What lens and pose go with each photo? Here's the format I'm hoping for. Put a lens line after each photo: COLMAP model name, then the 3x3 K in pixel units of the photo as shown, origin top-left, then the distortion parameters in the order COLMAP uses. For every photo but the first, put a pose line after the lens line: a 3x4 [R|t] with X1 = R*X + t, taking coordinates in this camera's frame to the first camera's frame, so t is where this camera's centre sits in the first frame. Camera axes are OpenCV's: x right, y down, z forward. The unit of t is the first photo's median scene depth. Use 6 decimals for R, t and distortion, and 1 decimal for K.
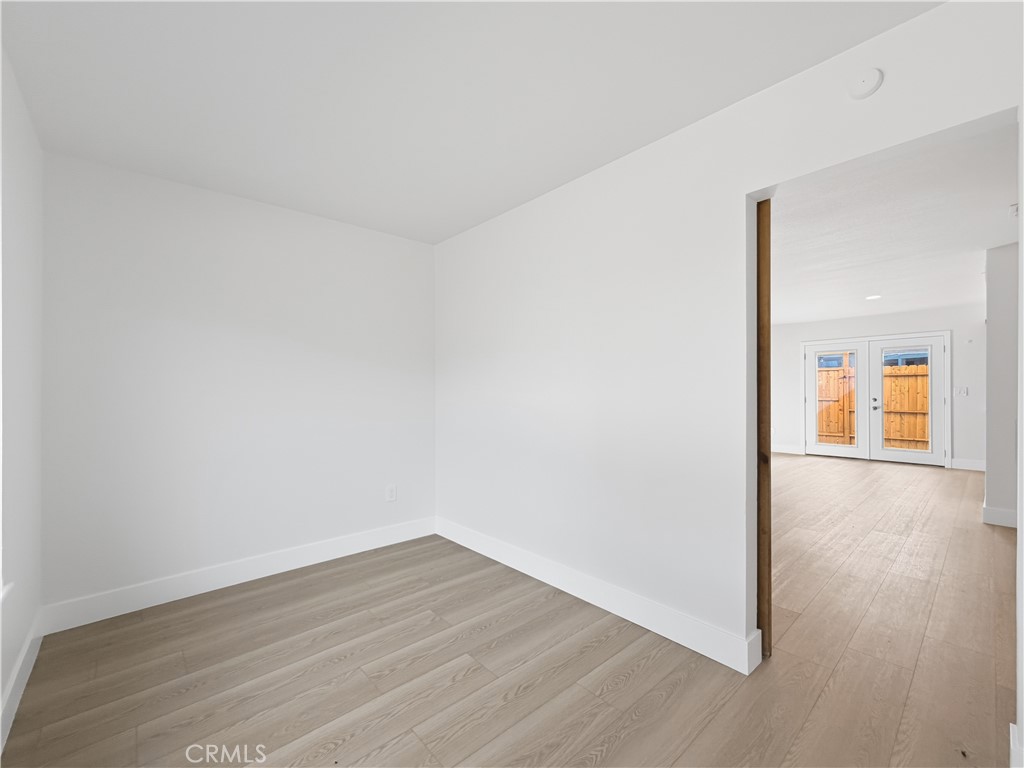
lens RADIAL K [[427.1, 0, 507.2], [0, 427.1, 391.3], [0, 0, 1]] dist [-0.000429, 0.000355]
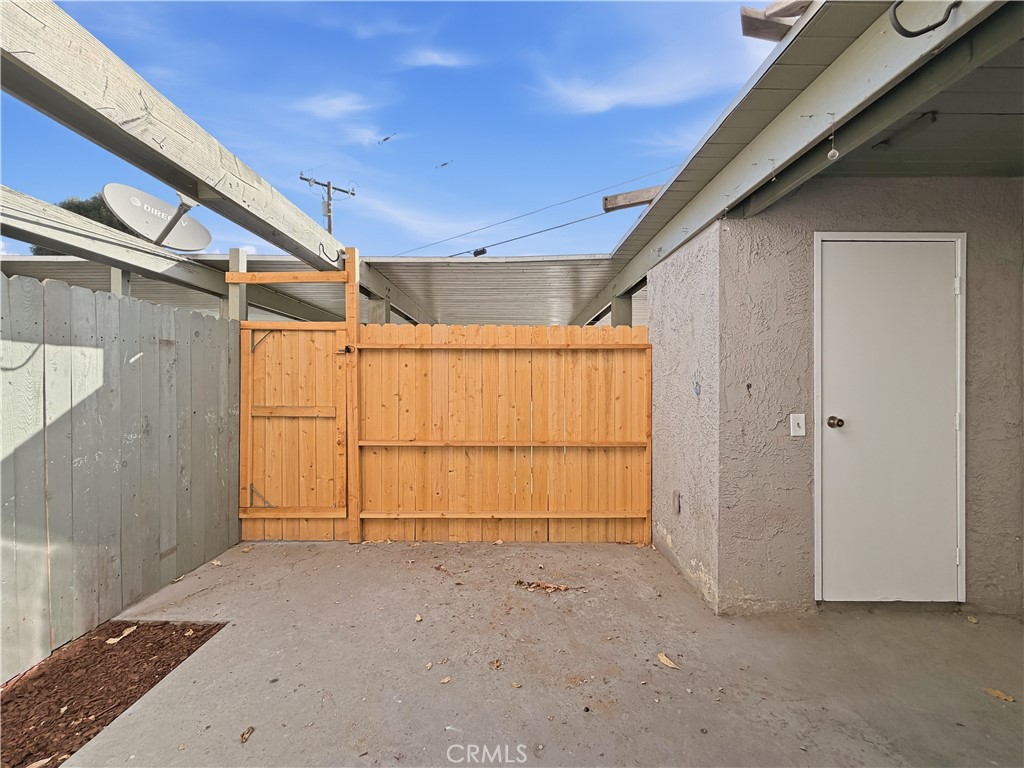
lens RADIAL K [[416.3, 0, 511.8], [0, 416.3, 378.3], [0, 0, 1]] dist [0.001735, 0.000029]
pose [[0.650794, -0.000725, 0.759254, 0.807963], [-0.002275, 0.999993, 0.002905, -0.015106], [-0.759251, -0.003618, 0.650788, 0.883608]]
